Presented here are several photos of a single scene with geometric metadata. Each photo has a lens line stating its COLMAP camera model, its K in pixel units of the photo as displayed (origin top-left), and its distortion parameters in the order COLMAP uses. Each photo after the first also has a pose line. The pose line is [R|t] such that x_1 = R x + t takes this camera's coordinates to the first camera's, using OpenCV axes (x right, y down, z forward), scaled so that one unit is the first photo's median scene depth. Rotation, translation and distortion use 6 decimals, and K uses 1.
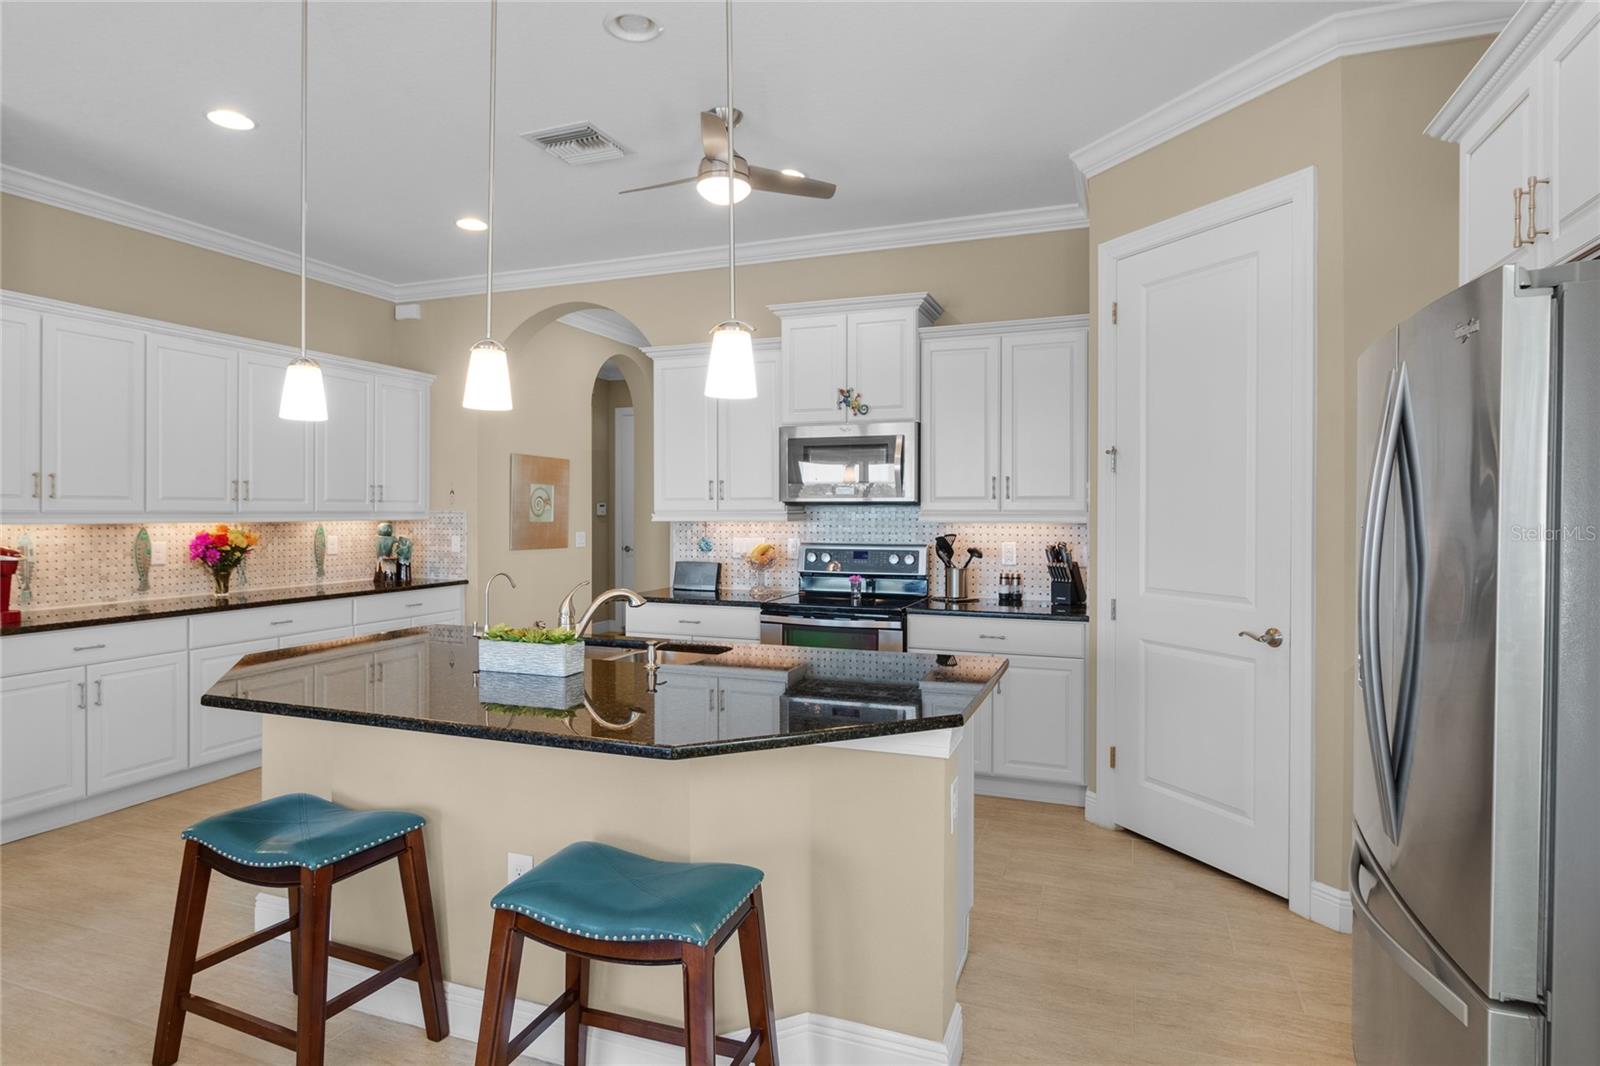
lens RADIAL K [[864.1, 0, 788.8], [0, 864.1, 520.1], [0, 0, 1]] dist [0.000084, 0.000902]
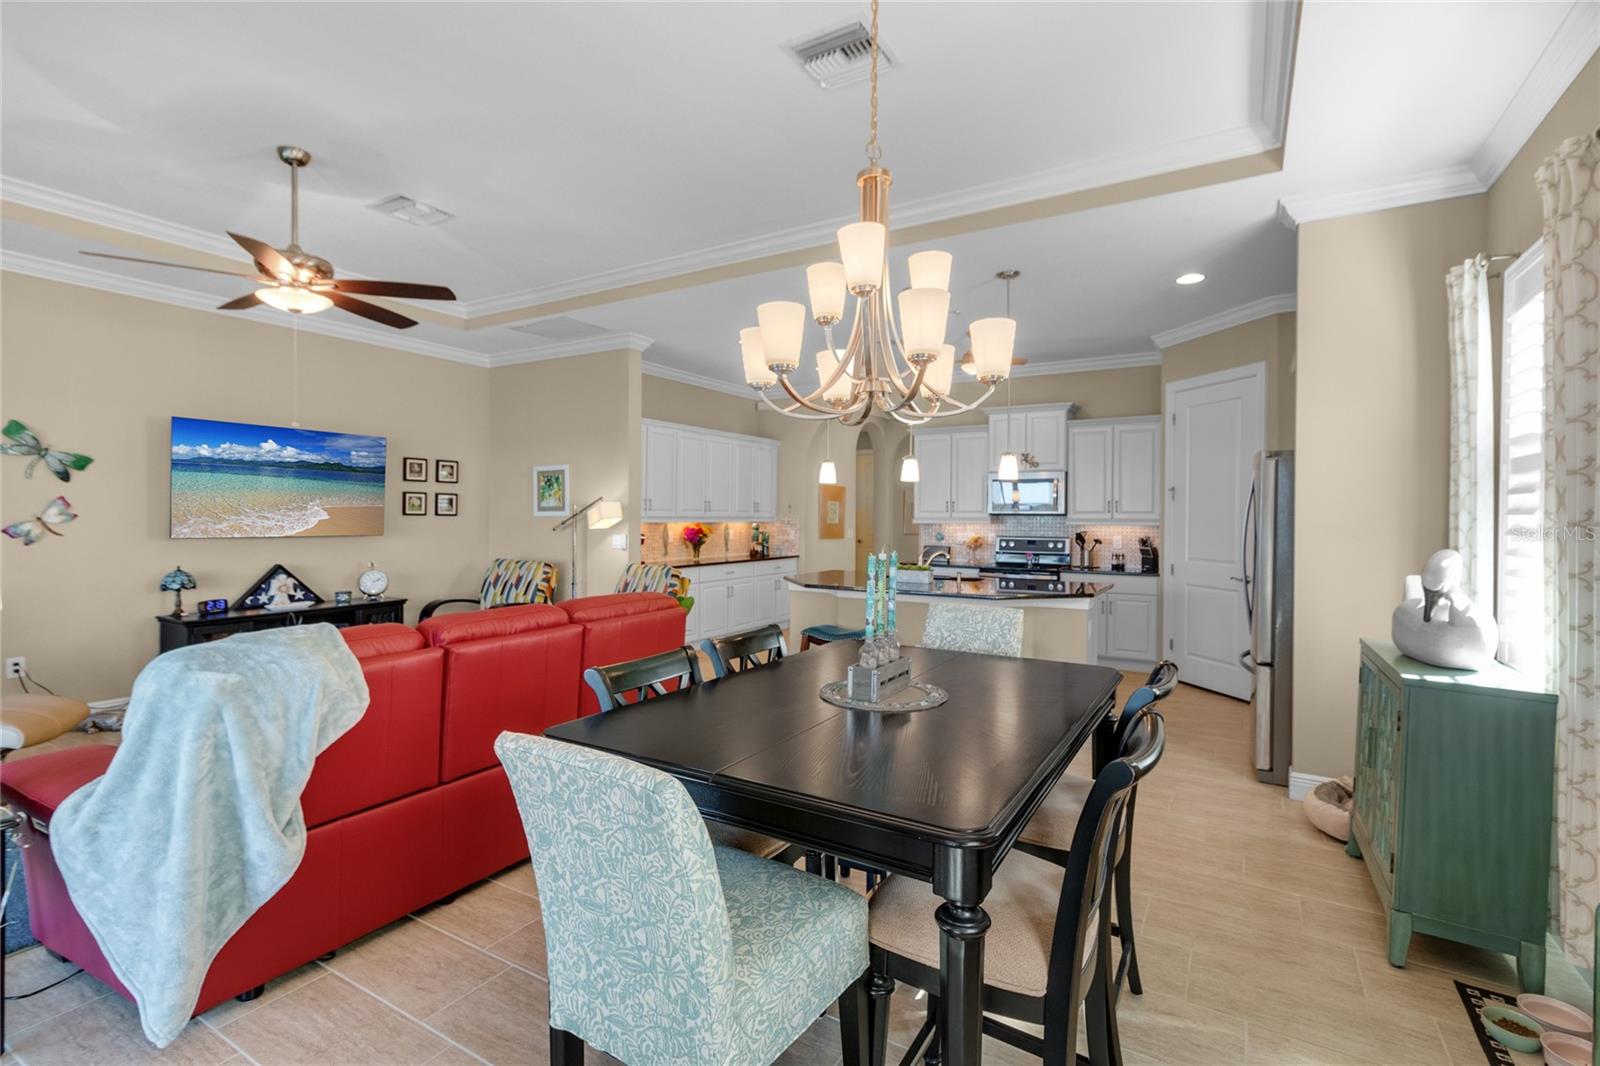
lens RADIAL K [[750.7, 0, 784.9], [0, 750.7, 520.1], [0, 0, 1]] dist [-0.002466, 0.000346]
pose [[0.984118, 0.006329, -0.177401, -0.156758], [-0.006971, 0.999971, -0.003000, 0.001498], [0.177377, 0.004189, 0.984134, -0.688794]]
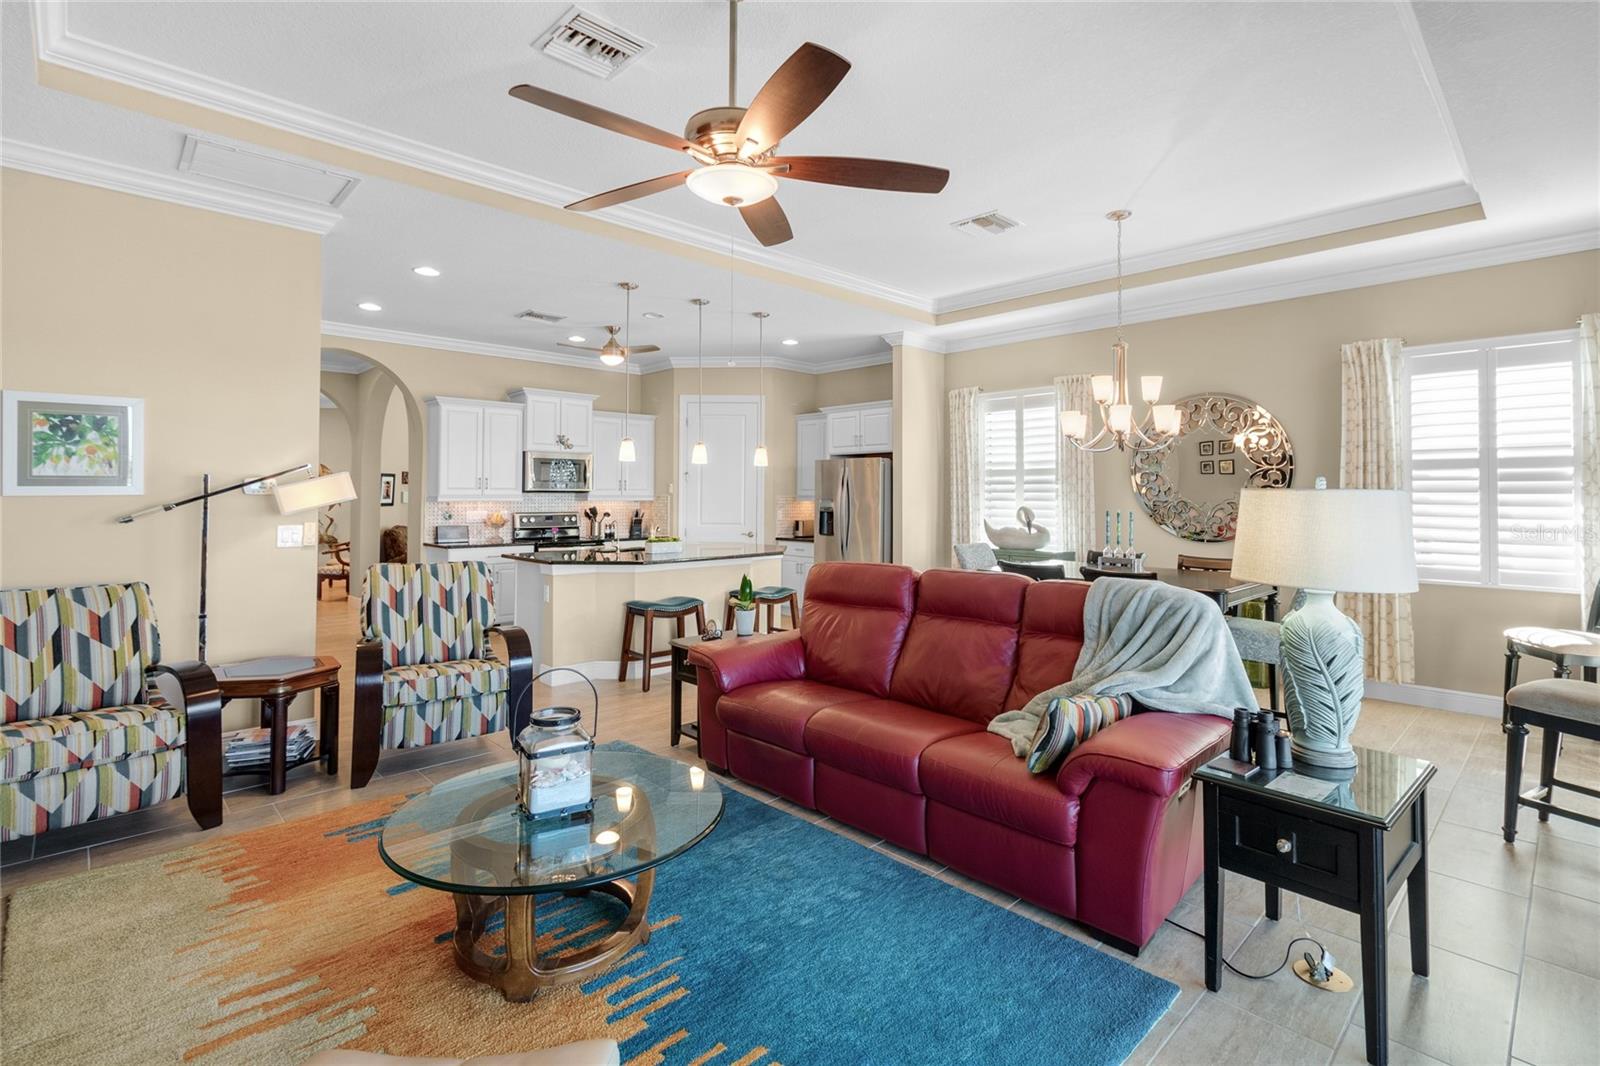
lens RADIAL K [[750.7, 0, 784.9], [0, 750.7, 520.1], [0, 0, 1]] dist [-0.002466, 0.000346]
pose [[0.433261, -0.029040, 0.900801, -1.277618], [0.004561, 0.999539, 0.030029, -0.003159], [-0.901257, -0.008902, 0.433193, -0.236329]]
